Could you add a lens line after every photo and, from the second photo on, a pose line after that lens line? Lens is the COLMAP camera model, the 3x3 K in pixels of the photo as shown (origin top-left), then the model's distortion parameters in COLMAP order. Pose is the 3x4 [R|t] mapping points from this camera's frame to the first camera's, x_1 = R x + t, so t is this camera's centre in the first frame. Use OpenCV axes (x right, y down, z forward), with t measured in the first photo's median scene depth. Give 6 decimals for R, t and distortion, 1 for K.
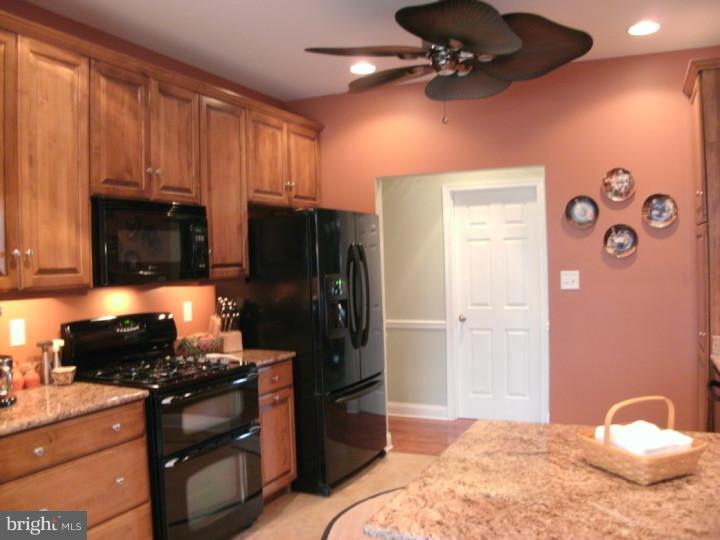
lens RADIAL K [[632.4, 0, 359.8], [0, 632.4, 270.3], [0, 0, 1]] dist [-0.169774, 0.029328]
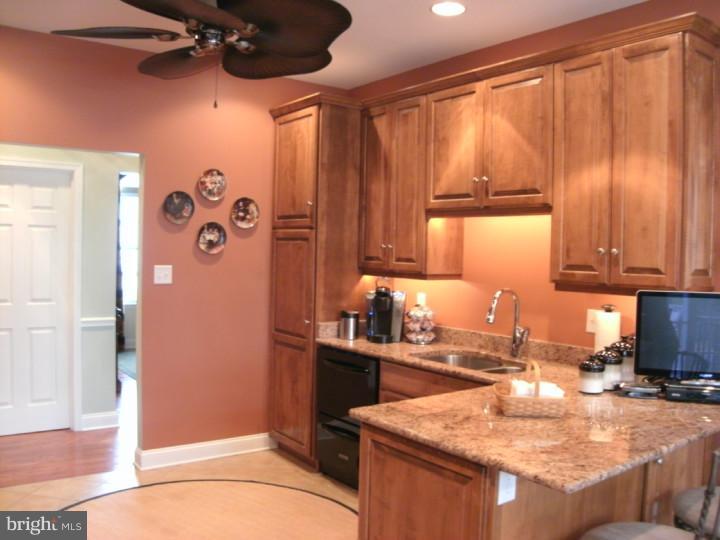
lens RADIAL K [[632.4, 0, 359.4], [0, 632.4, 268.6], [0, 0, 1]] dist [-0.169774, 0.029328]
pose [[0.463331, 0.011506, 0.886110, -0.415059], [-0.023261, 0.999729, -0.000819, -0.000144], [-0.885880, -0.020232, 0.463473, 0.272211]]
